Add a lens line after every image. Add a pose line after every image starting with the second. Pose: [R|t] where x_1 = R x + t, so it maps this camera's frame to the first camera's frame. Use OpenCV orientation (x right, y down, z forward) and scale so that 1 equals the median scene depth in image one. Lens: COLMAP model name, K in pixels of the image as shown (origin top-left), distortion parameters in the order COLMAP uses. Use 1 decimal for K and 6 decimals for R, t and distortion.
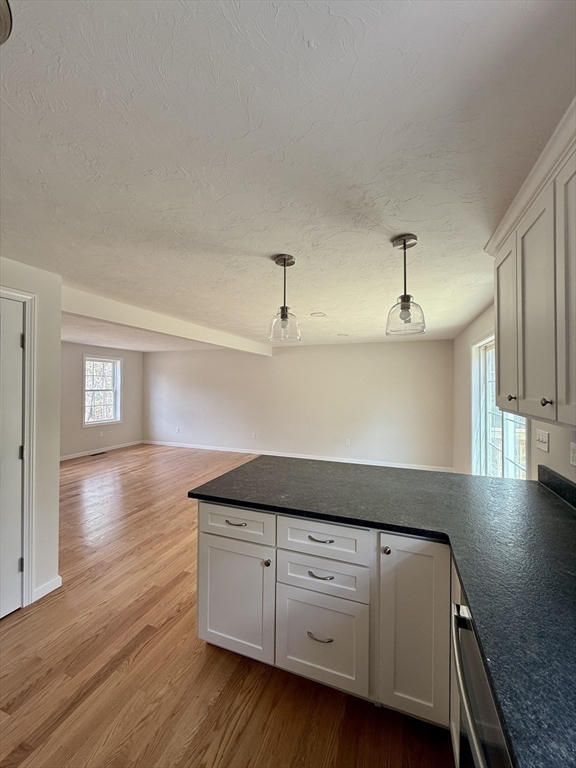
lens RADIAL K [[305.8, 0, 284.9], [0, 305.8, 383.8], [0, 0, 1]] dist [0.003508, 0.000020]
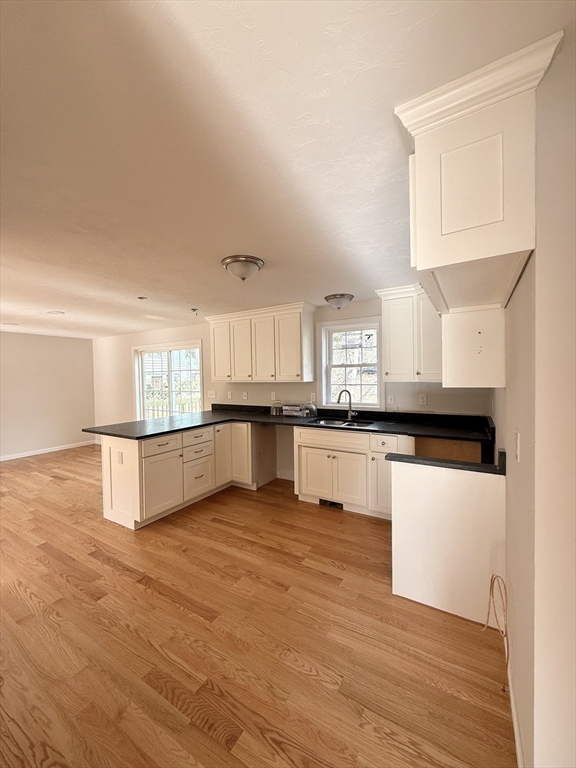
lens RADIAL K [[305.8, 0, 288.0], [0, 305.8, 381.5], [0, 0, 1]] dist [0.003508, 0.000020]
pose [[0.188674, -0.038045, 0.981303, -1.972107], [0.012550, 0.999261, 0.036328, 0.005476], [-0.981960, 0.005462, 0.189012, -0.129318]]
